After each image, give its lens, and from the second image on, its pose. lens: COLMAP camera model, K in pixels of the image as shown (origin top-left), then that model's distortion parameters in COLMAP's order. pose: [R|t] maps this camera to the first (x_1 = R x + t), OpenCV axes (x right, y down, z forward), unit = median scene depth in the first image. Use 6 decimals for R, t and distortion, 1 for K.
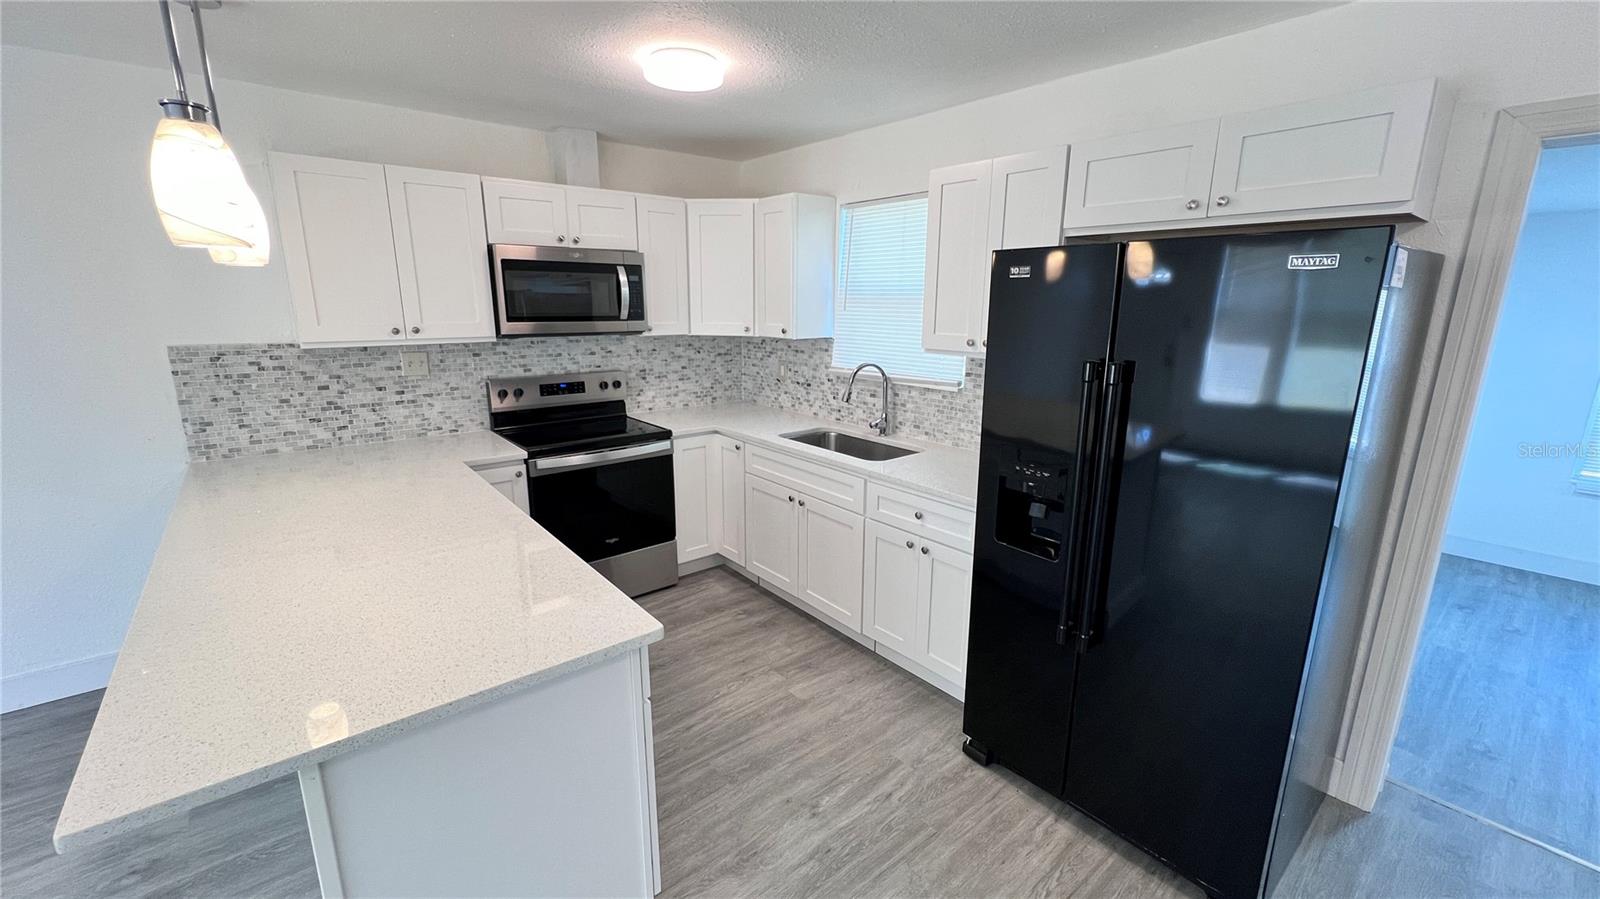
lens RADIAL K [[640.3, 0, 796.7], [0, 640.3, 448.3], [0, 0, 1]] dist [-0.000758, 0.000394]
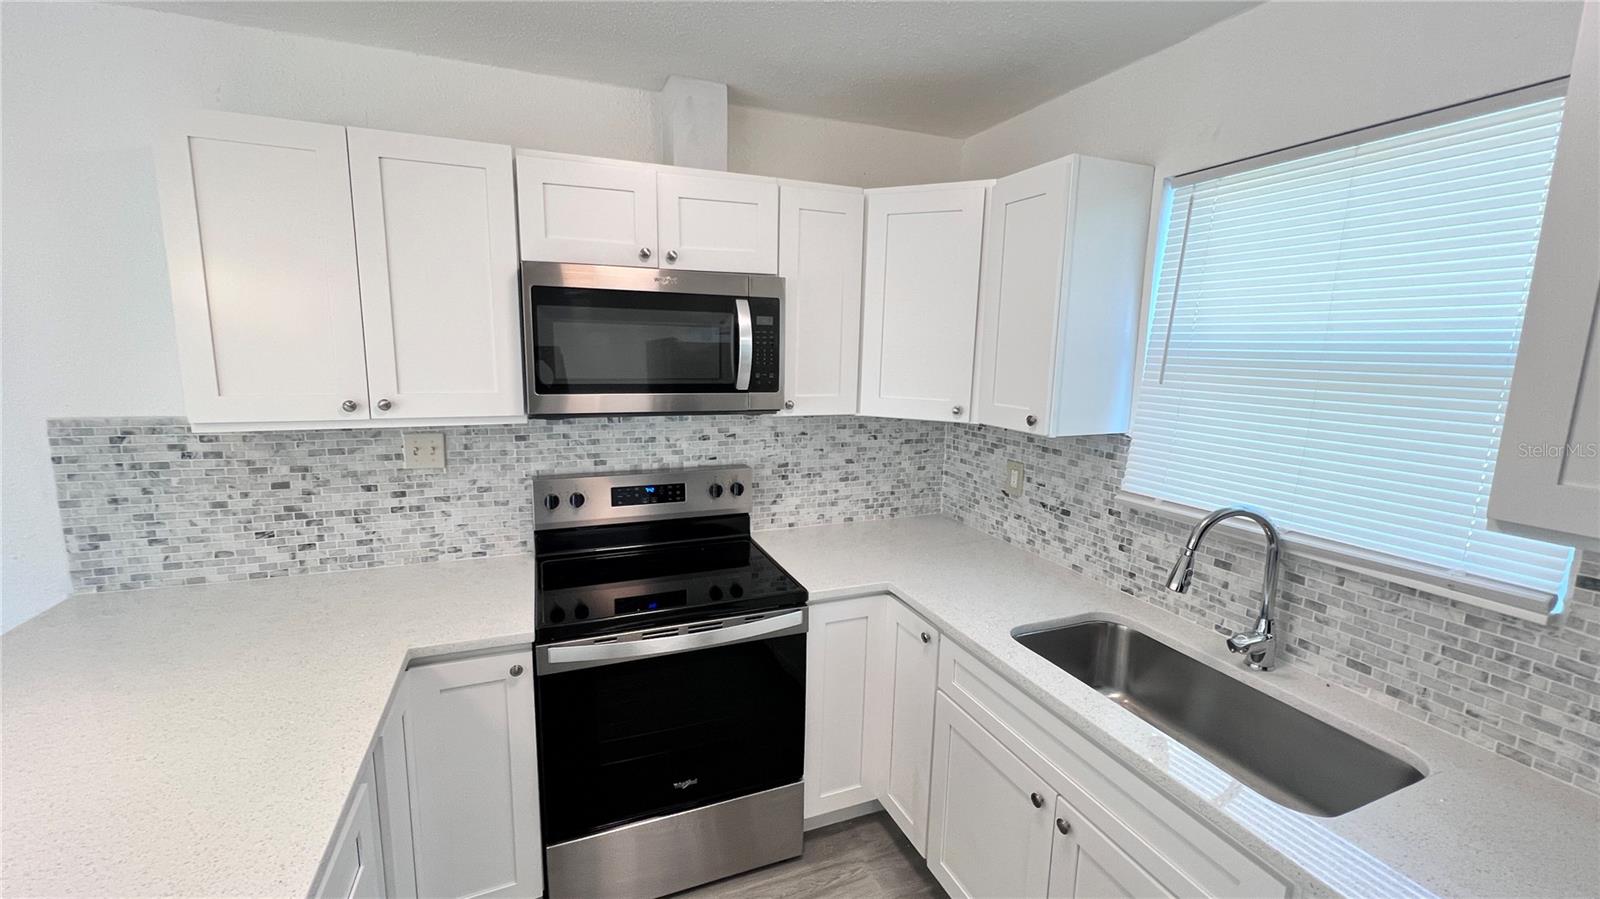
lens RADIAL K [[640.3, 0, 796.7], [0, 640.3, 447.5], [0, 0, 1]] dist [-0.000758, 0.000394]
pose [[0.952985, 0.059807, -0.297055, -0.050415], [-0.081565, 0.994776, -0.061388, -0.125107], [0.291832, 0.082731, 0.952885, 0.493619]]
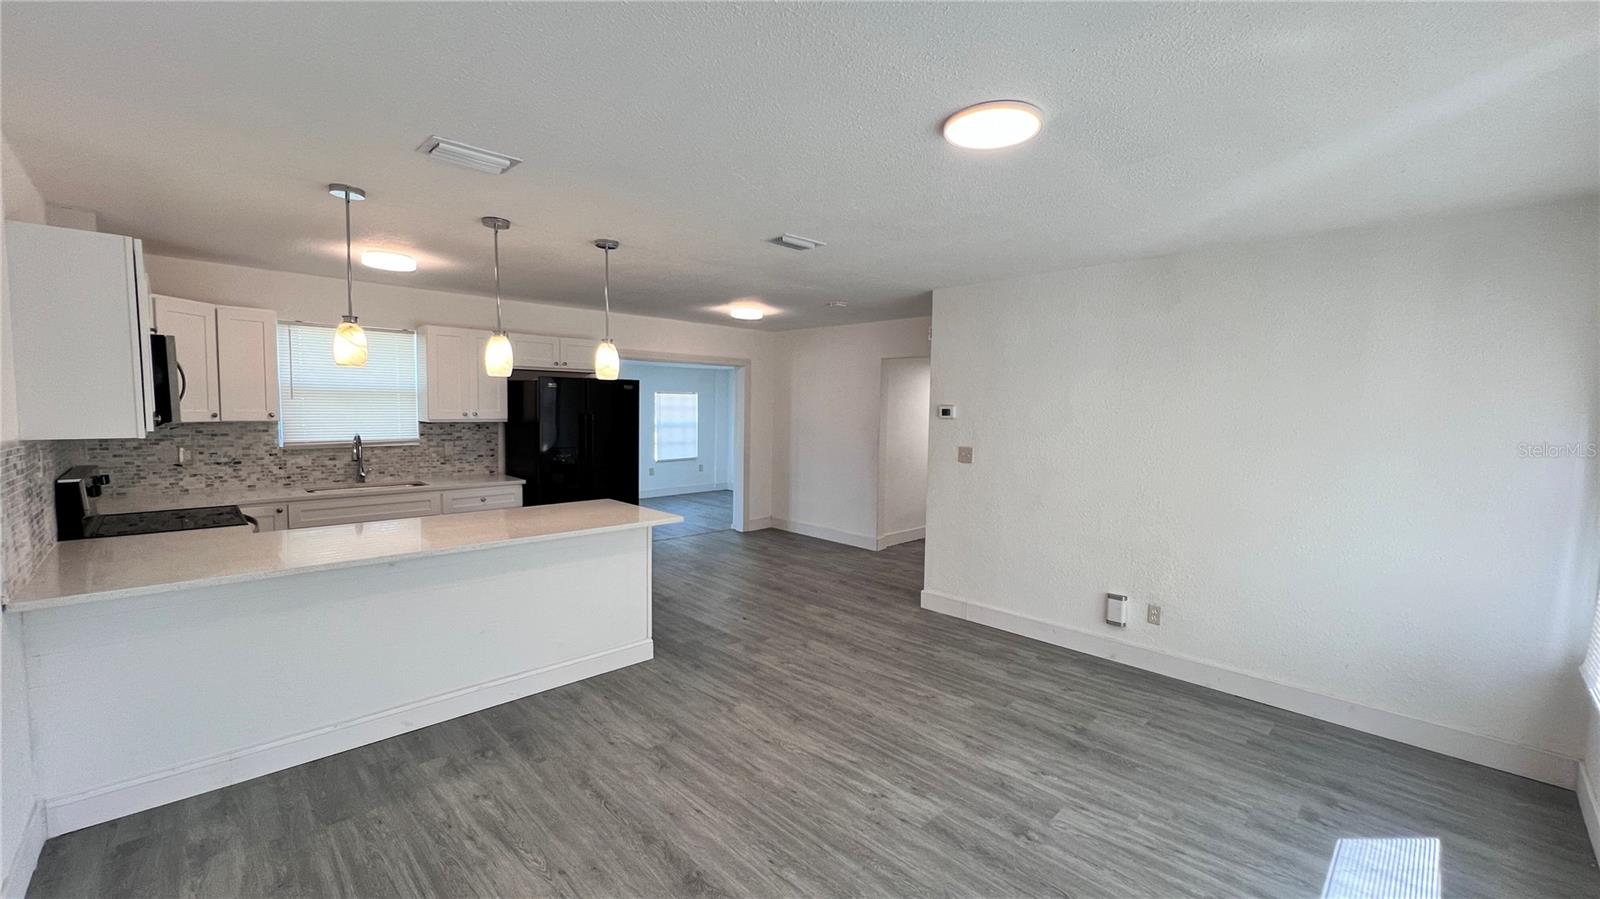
lens RADIAL K [[640.3, 0, 800.1], [0, 640.3, 448.6], [0, 0, 1]] dist [-0.000758, 0.000394]
pose [[-0.085748, -0.077652, 0.993286, -1.473321], [0.211676, 0.972778, 0.094322, -0.022823], [-0.973571, 0.218343, -0.066976, 0.112430]]
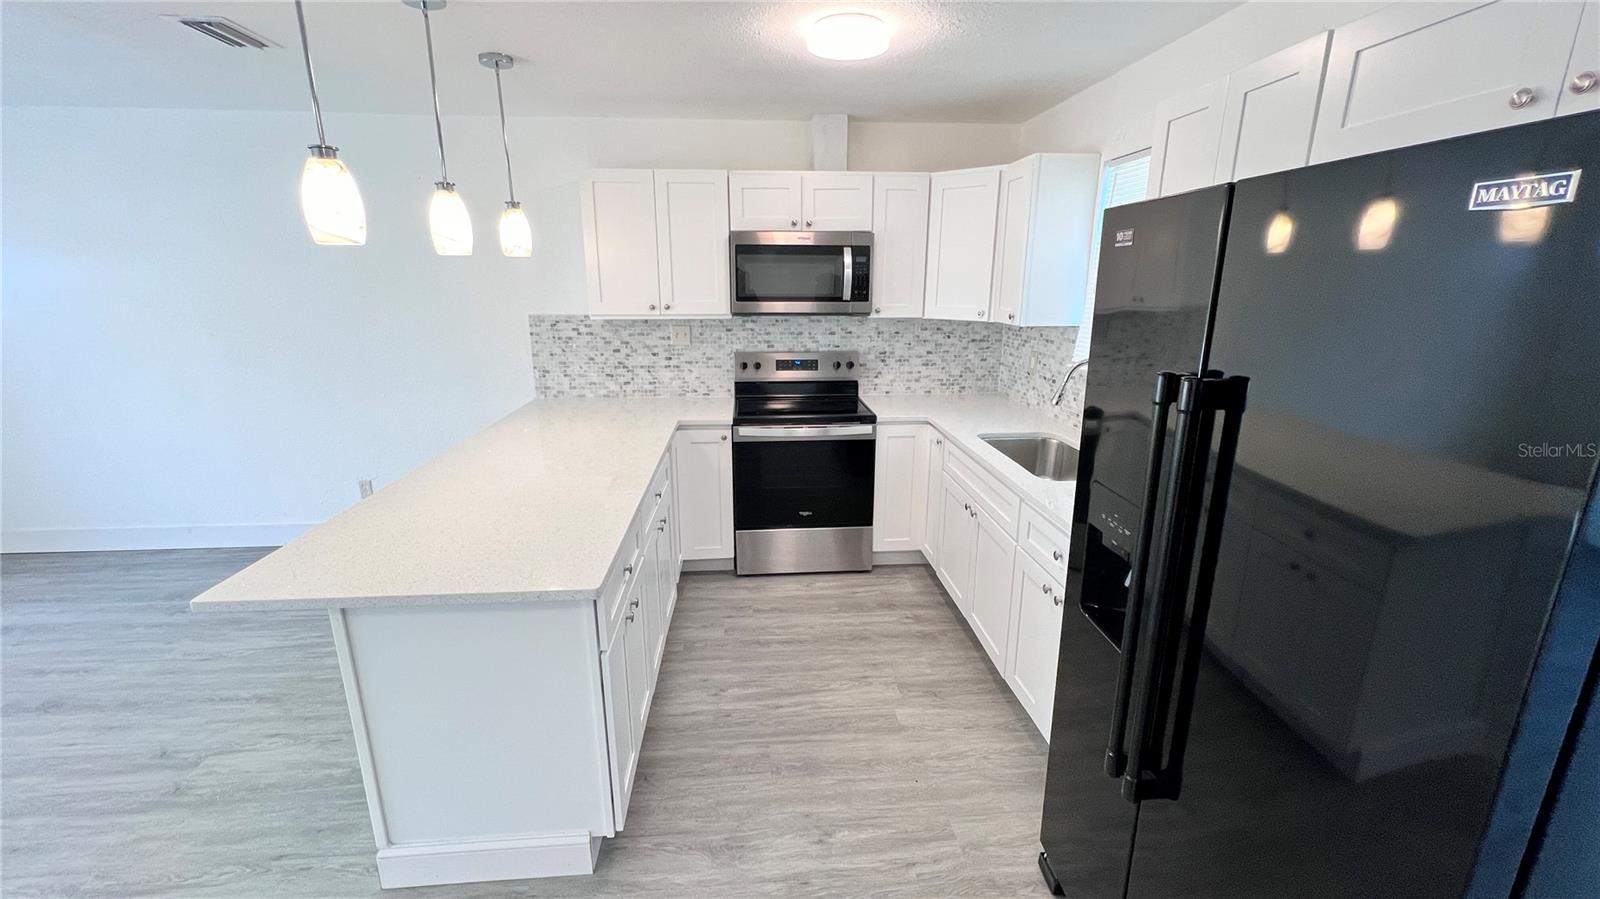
lens RADIAL K [[640.3, 0, 795.8], [0, 640.3, 448.2], [0, 0, 1]] dist [-0.000758, 0.000394]
pose [[0.817408, 0.142515, -0.558151, 0.276641], [-0.127917, 0.989629, 0.065352, -0.028592], [0.561677, 0.017978, 0.827161, 0.132120]]
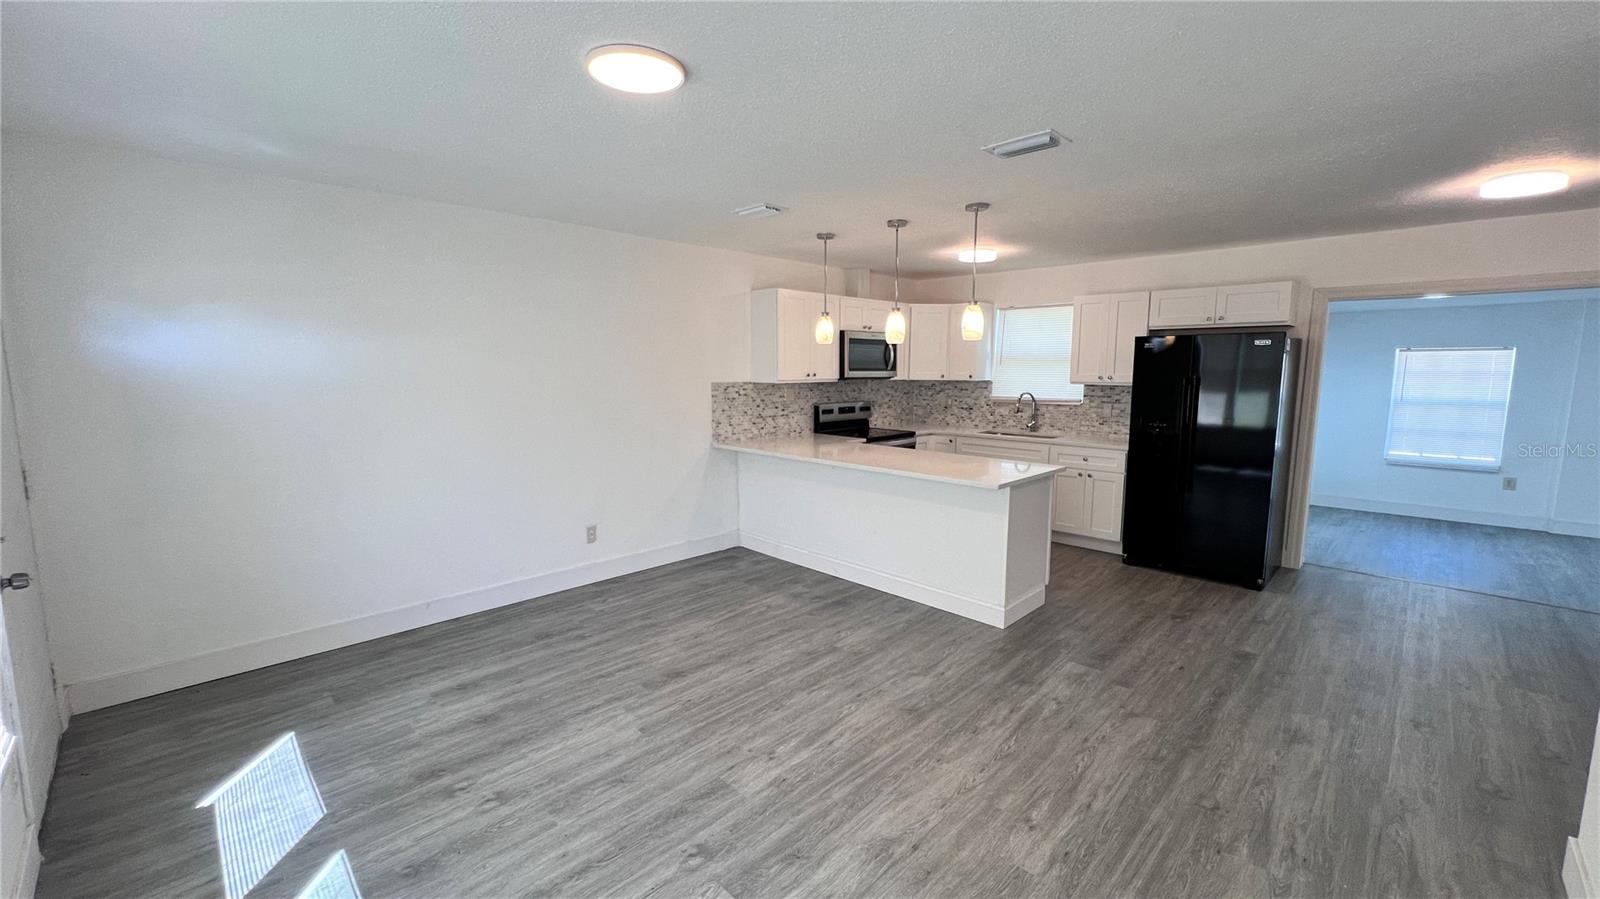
lens RADIAL K [[640.3, 0, 794.6], [0, 640.3, 450.2], [0, 0, 1]] dist [-0.000758, 0.000394]
pose [[0.995098, -0.018555, 0.097142, -0.754819], [0.028031, 0.994879, -0.097108, 0.199975], [-0.094843, 0.099355, 0.990522, -0.773923]]
